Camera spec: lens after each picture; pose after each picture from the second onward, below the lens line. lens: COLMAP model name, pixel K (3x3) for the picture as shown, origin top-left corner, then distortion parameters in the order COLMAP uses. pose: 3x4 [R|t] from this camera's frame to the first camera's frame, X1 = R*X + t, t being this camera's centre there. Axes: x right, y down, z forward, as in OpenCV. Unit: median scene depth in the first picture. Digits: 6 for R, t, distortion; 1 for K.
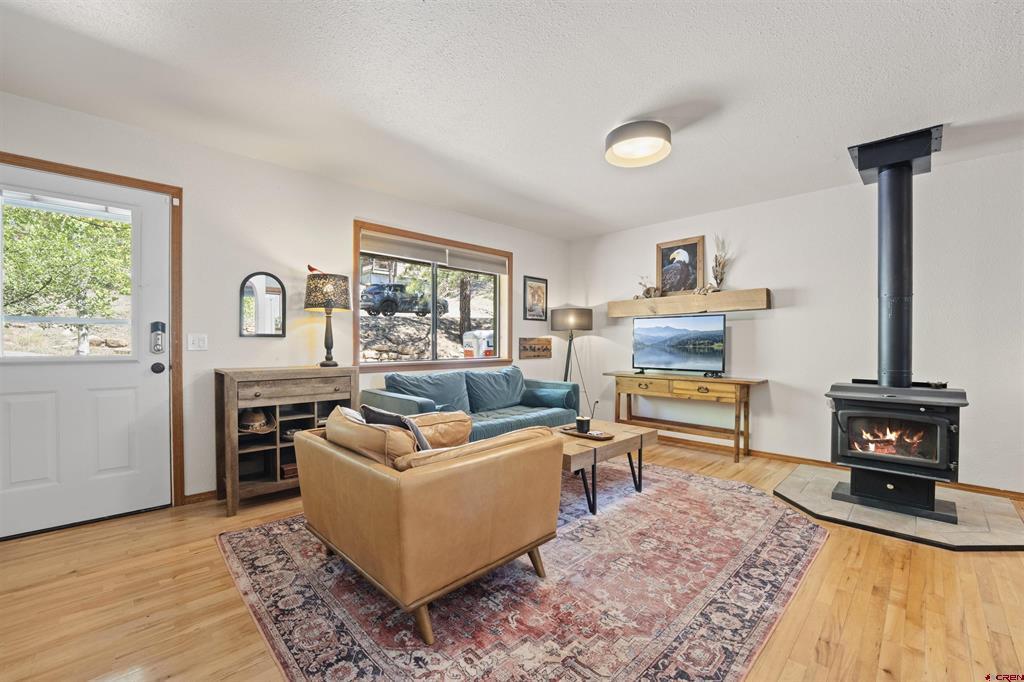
lens RADIAL K [[424.8, 0, 512.3], [0, 424.8, 345.0], [0, 0, 1]] dist [-0.025209, 0.000108]
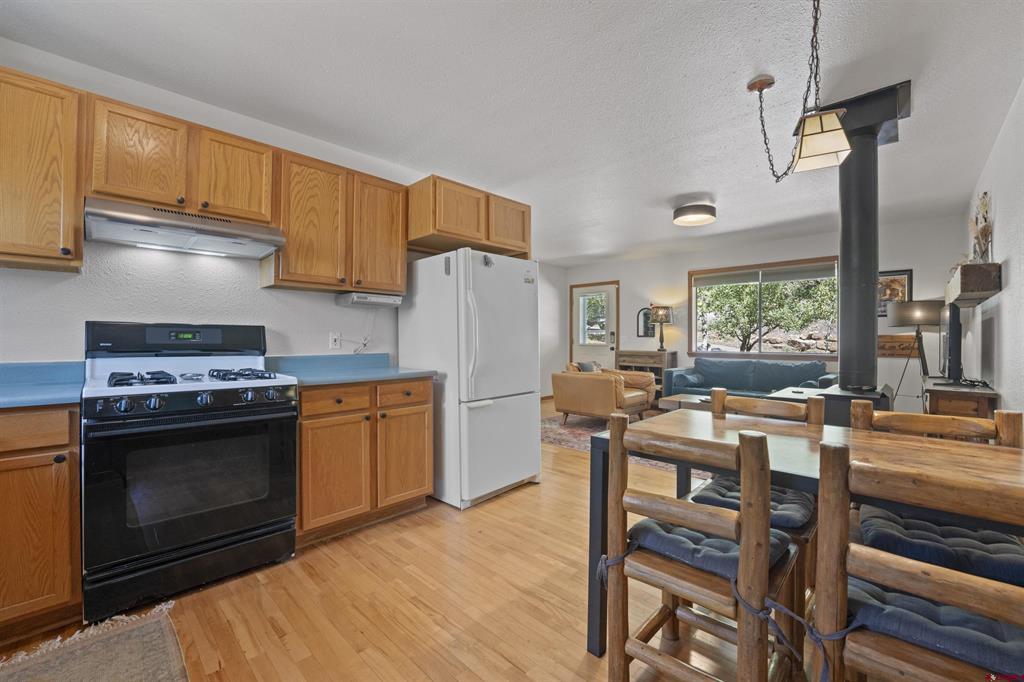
lens RADIAL K [[420.1, 0, 509.5], [0, 420.1, 344.6], [0, 0, 1]] dist [-0.023382, 0.000261]
pose [[0.013783, 0.012600, -0.999826, 1.821222], [-0.008130, 0.999889, 0.012488, -0.000621], [0.999872, 0.007956, 0.013884, 0.278517]]
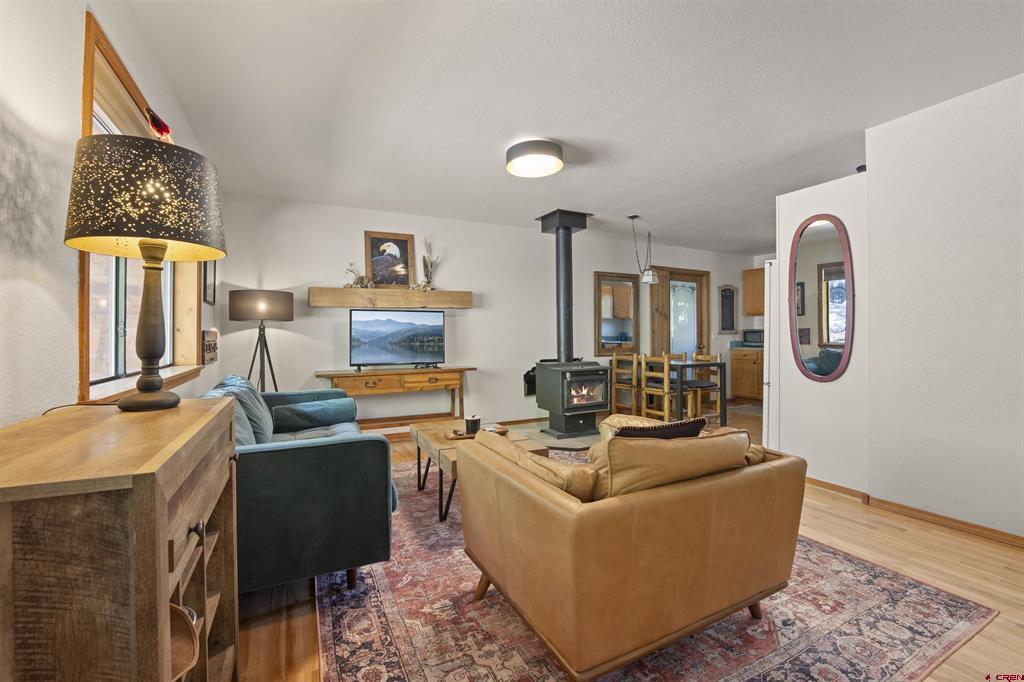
lens RADIAL K [[431.8, 0, 513.0], [0, 431.8, 333.5], [0, 0, 1]] dist [-0.024260, 0.000120]
pose [[0.307110, 0.000616, 0.951674, -0.786937], [0.011491, 0.999924, -0.004355, -0.008416], [-0.951605, 0.012273, 0.307079, 0.696069]]
